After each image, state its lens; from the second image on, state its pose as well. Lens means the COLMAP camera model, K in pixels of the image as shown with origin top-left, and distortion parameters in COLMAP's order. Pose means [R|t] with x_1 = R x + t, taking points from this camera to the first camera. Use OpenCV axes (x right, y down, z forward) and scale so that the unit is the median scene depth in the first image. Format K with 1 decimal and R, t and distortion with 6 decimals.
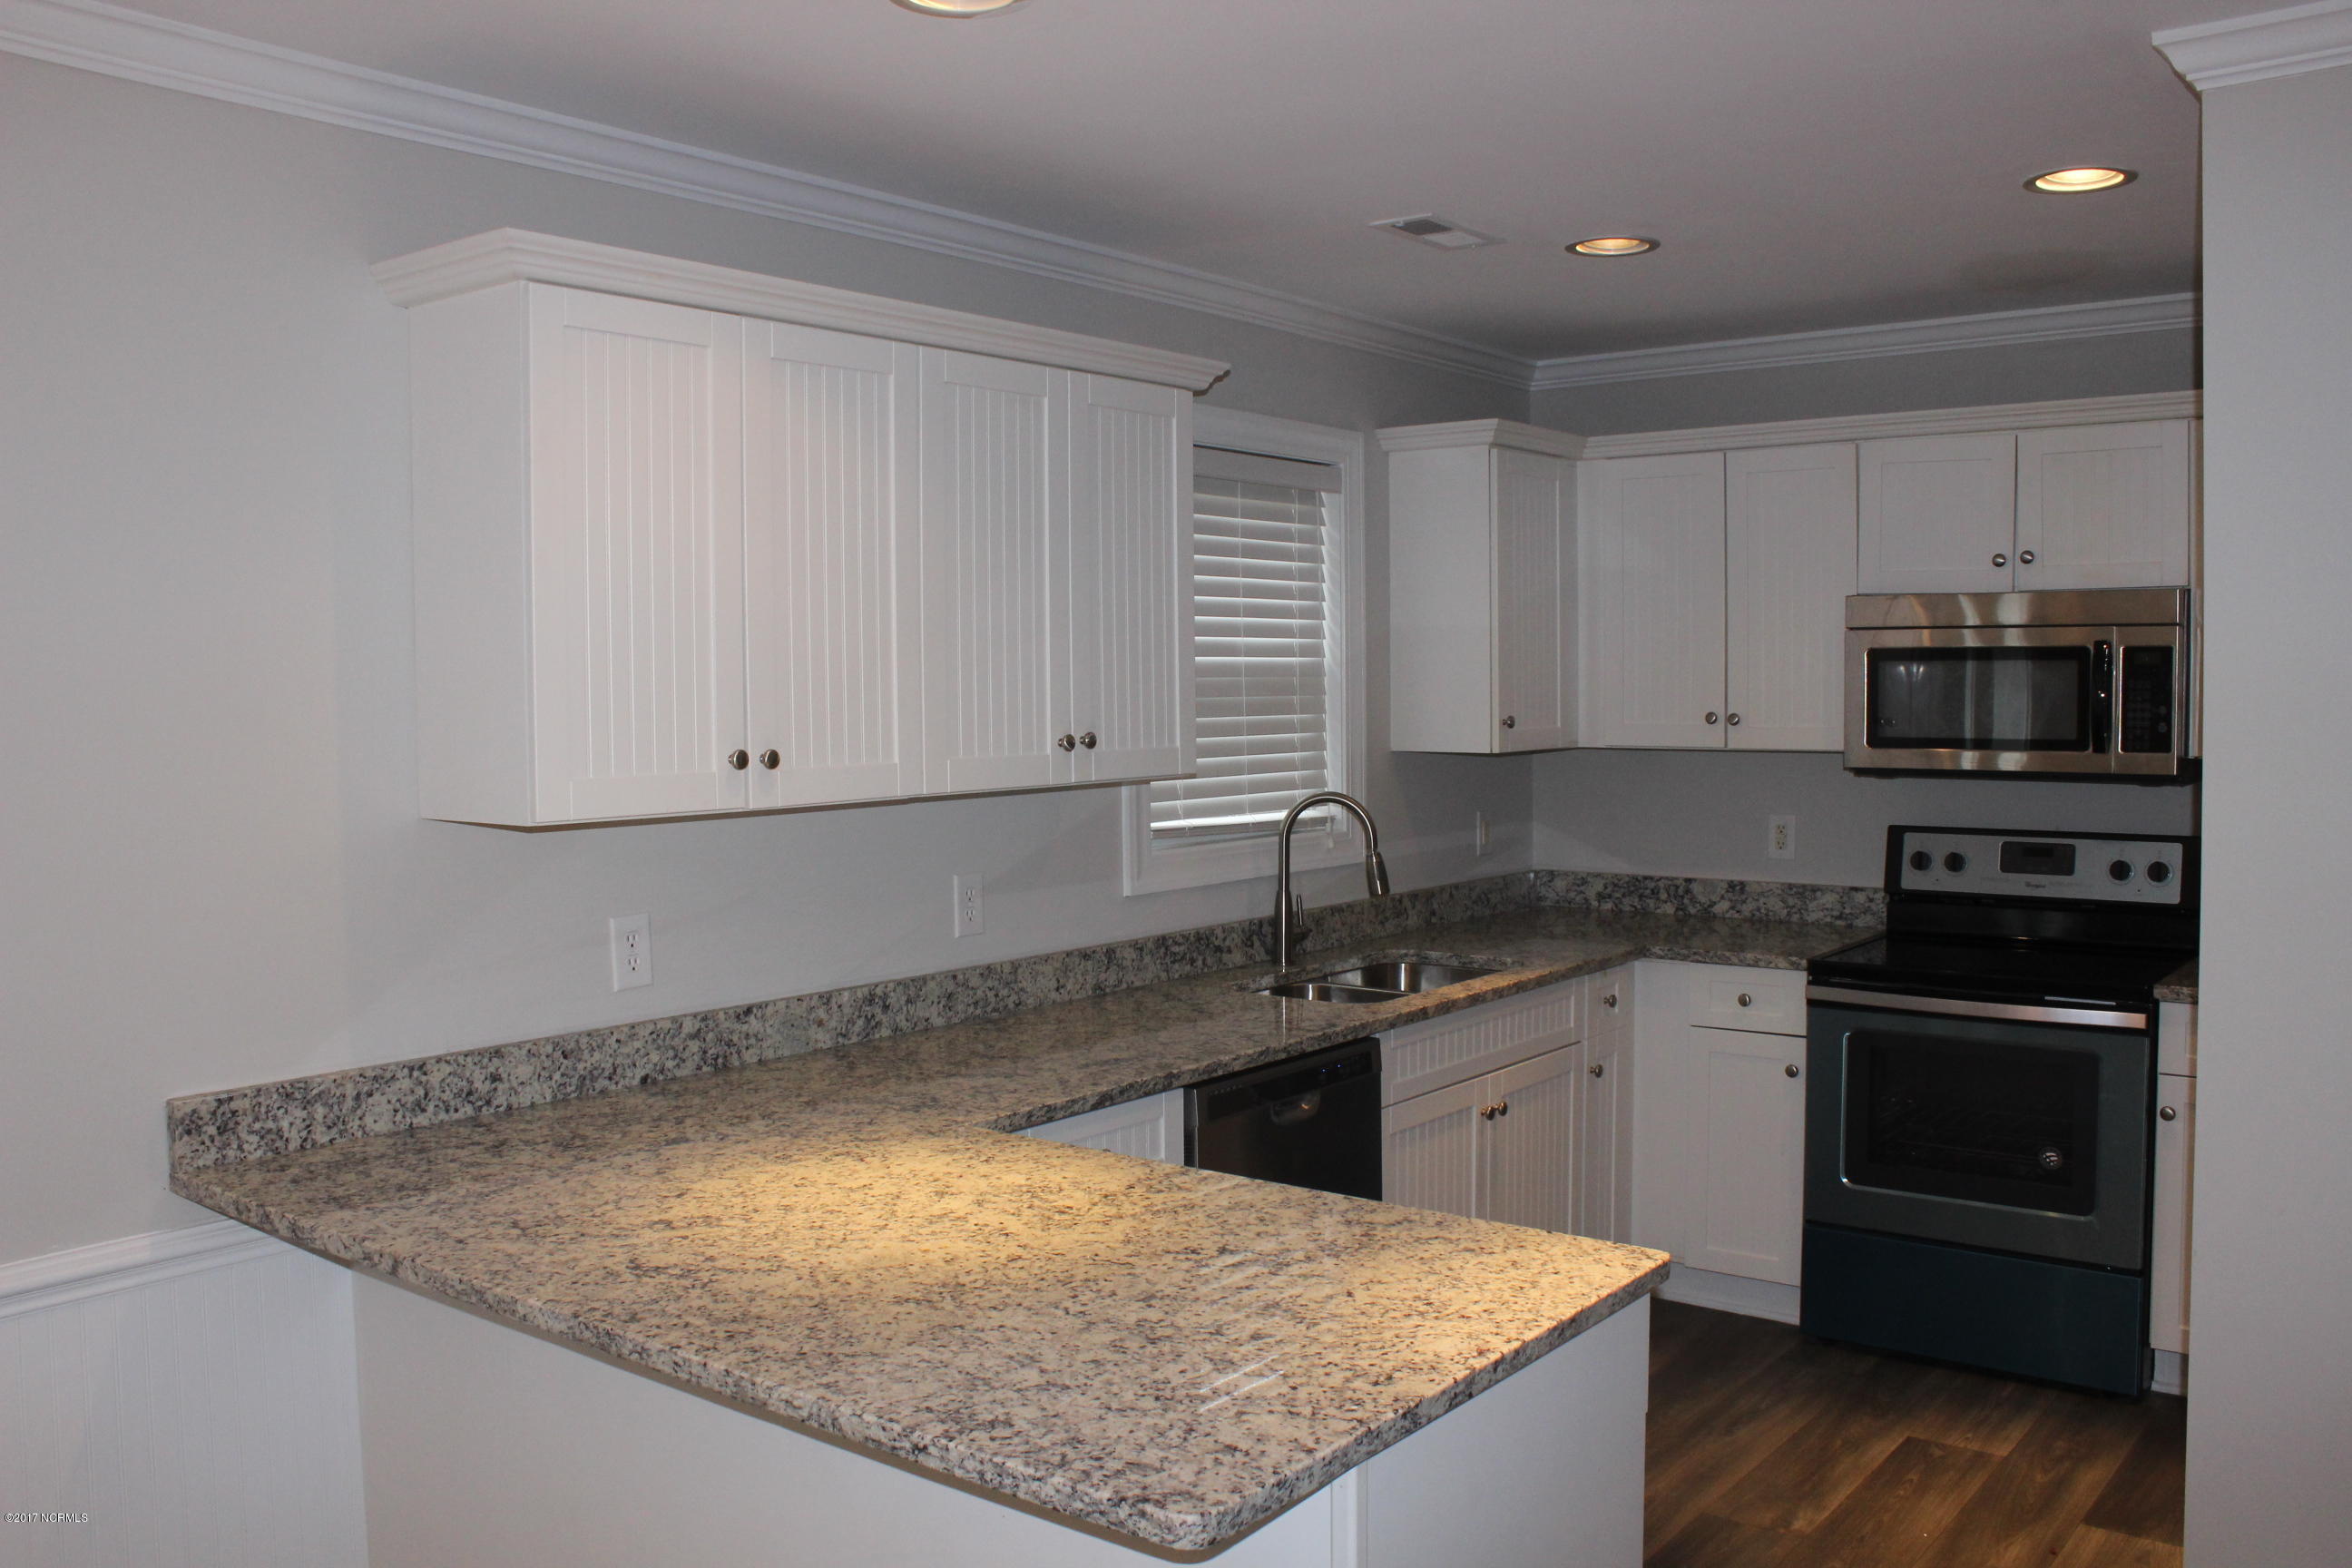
lens RADIAL K [[1985.2, 0, 1175.9], [0, 1985.2, 811.0], [0, 0, 1]] dist [-0.179169, 0.174249]
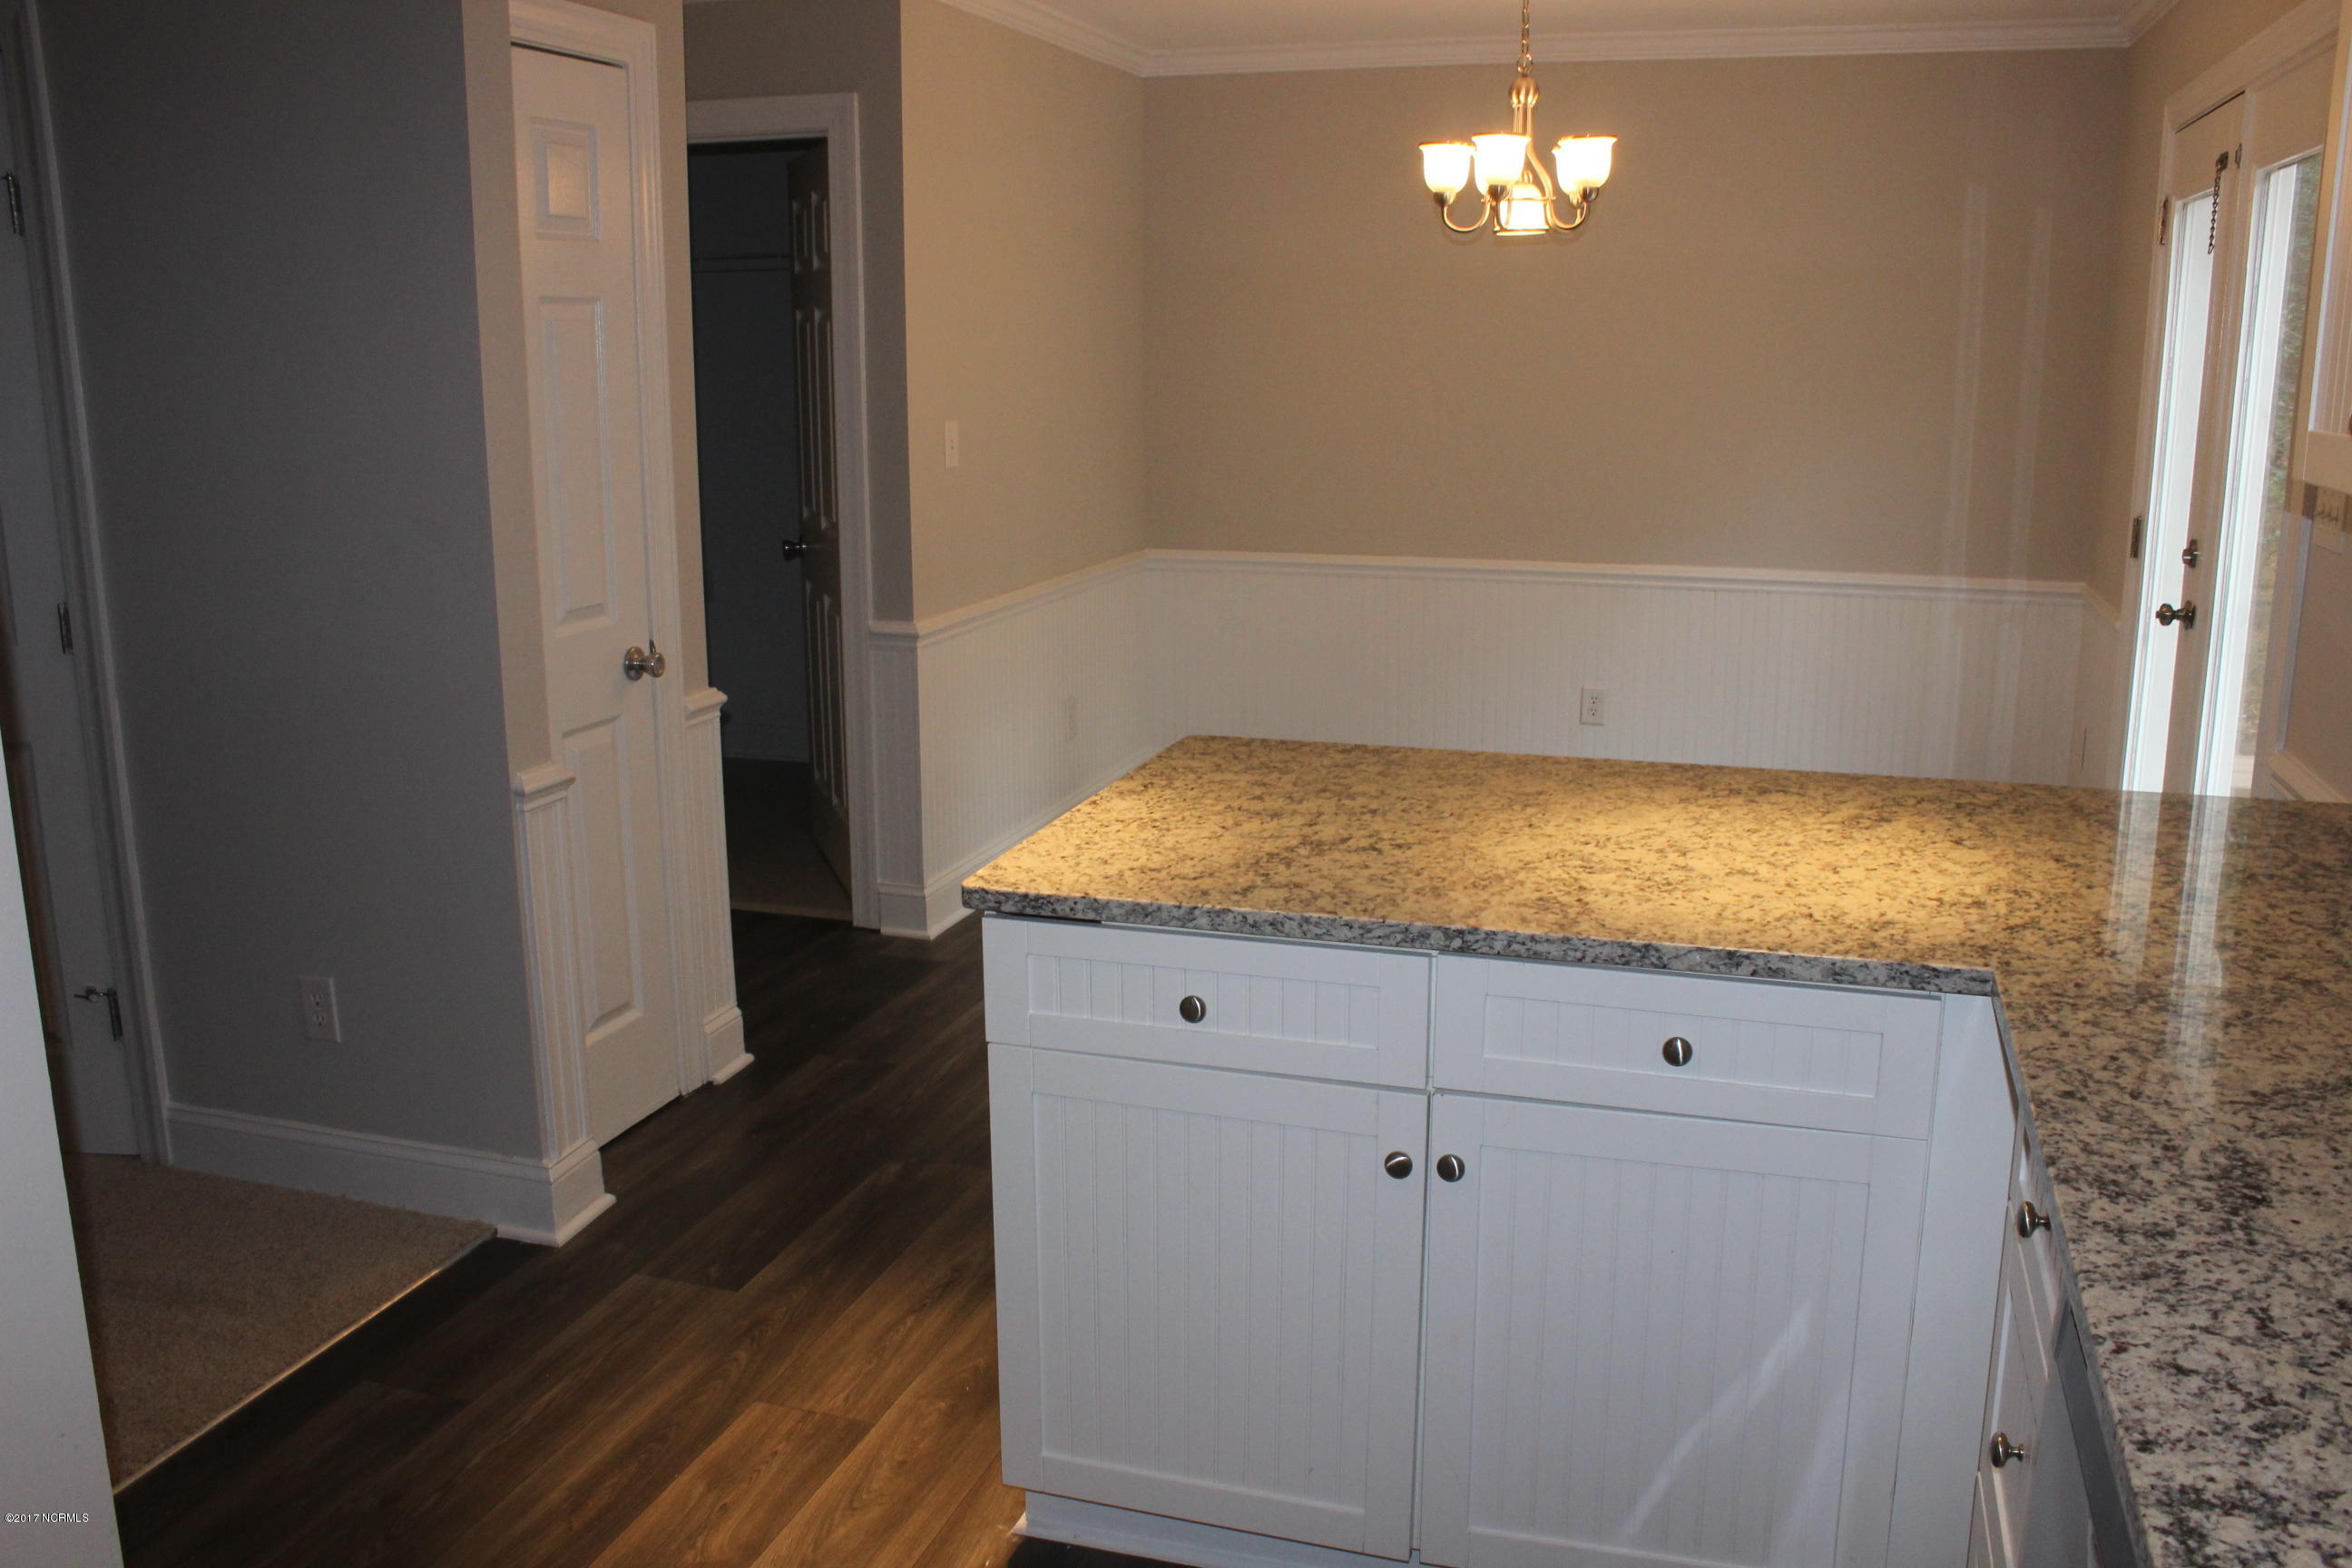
lens RADIAL K [[1985.2, 0, 1175.9], [0, 1985.2, 811.0], [0, 0, 1]] dist [-0.179169, 0.174249]
pose [[-0.938015, 0.095648, -0.333136, 0.382472], [-0.008073, 0.954877, 0.296891, -0.090473], [0.346501, 0.281177, -0.894917, 1.526890]]
